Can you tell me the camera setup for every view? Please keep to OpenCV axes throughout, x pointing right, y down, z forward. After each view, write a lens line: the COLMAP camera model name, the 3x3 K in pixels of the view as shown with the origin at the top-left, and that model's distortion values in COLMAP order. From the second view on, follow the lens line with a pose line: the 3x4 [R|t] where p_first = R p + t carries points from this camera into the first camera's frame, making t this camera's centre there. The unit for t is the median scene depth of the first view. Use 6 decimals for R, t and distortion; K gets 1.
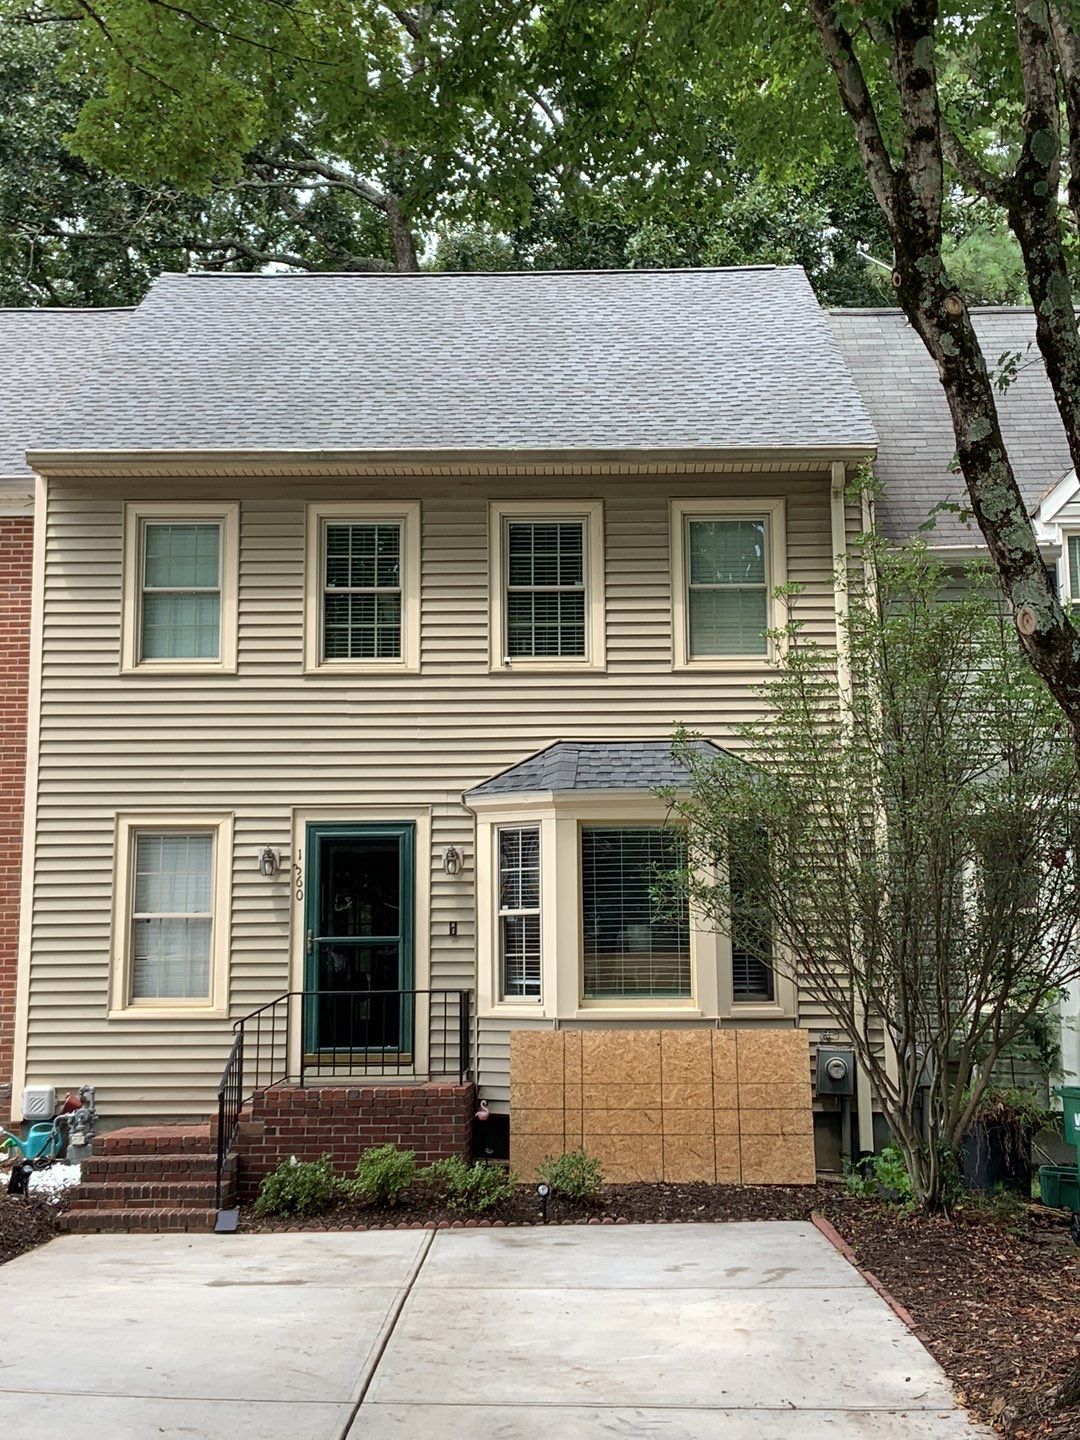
lens RADIAL K [[1389.9, 0, 540.2], [0, 1389.9, 721.5], [0, 0, 1]] dist [0.007134, 0.000000]
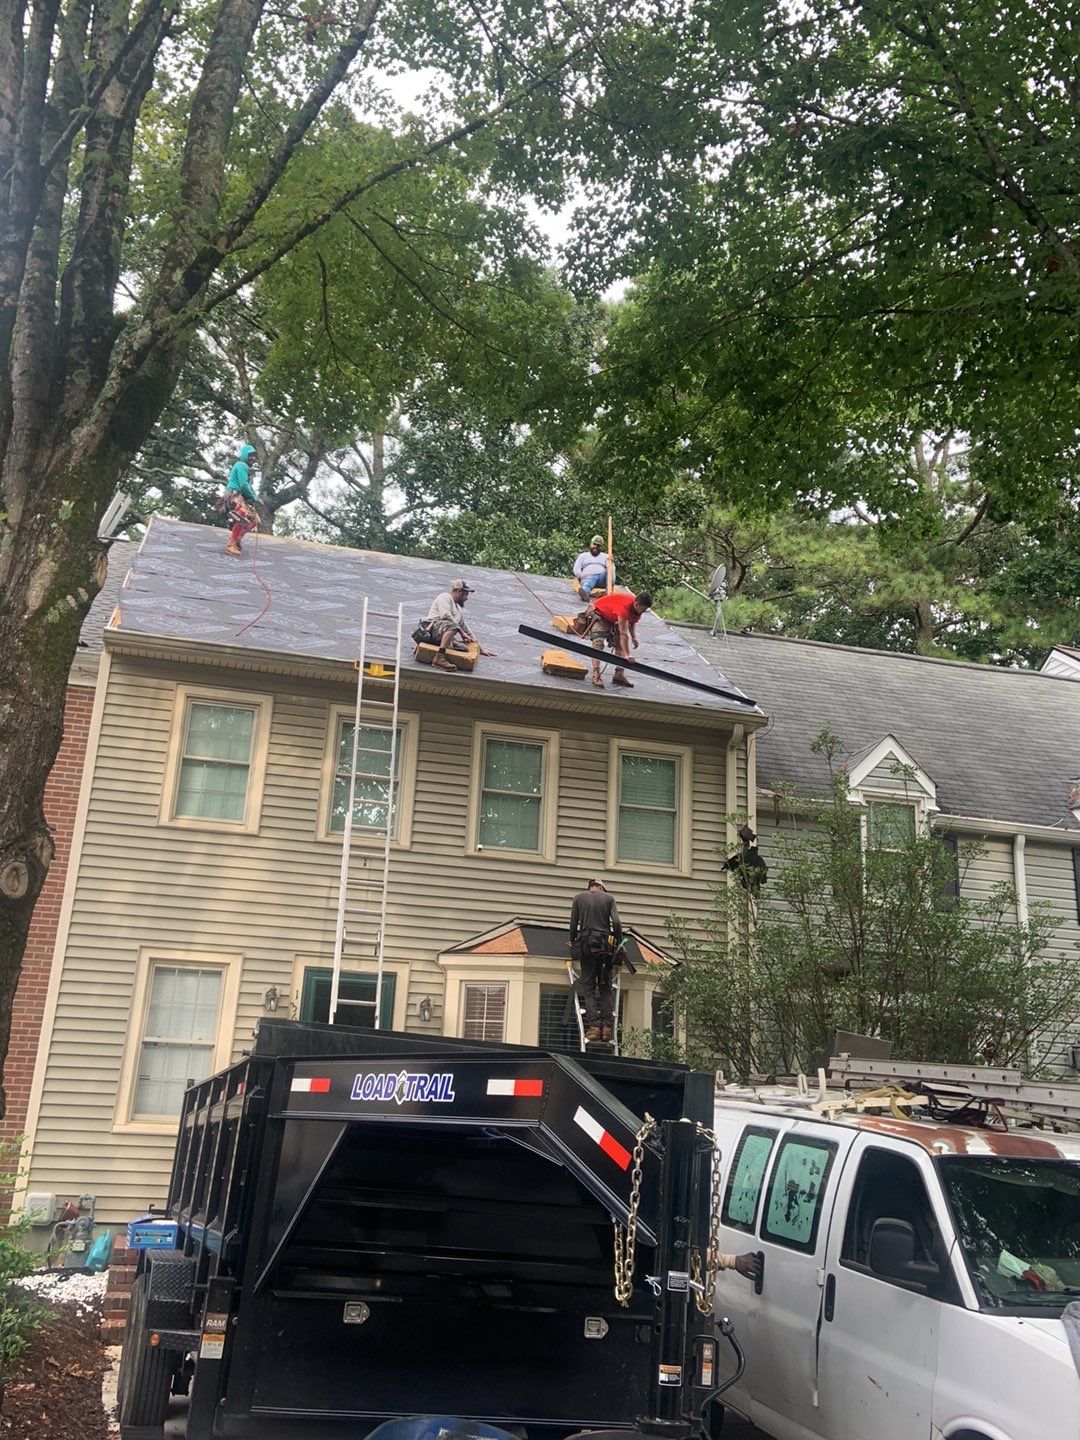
lens RADIAL K [[1118.4, 0, 538.6], [0, 1118.4, 719.4], [0, 0, 1]] dist [0.016396, -0.002121]
pose [[0.970521, 0.126511, 0.205144, -0.198055], [-0.093831, 0.982337, -0.161894, 0.001146], [-0.222002, 0.137872, 0.965249, 0.002546]]
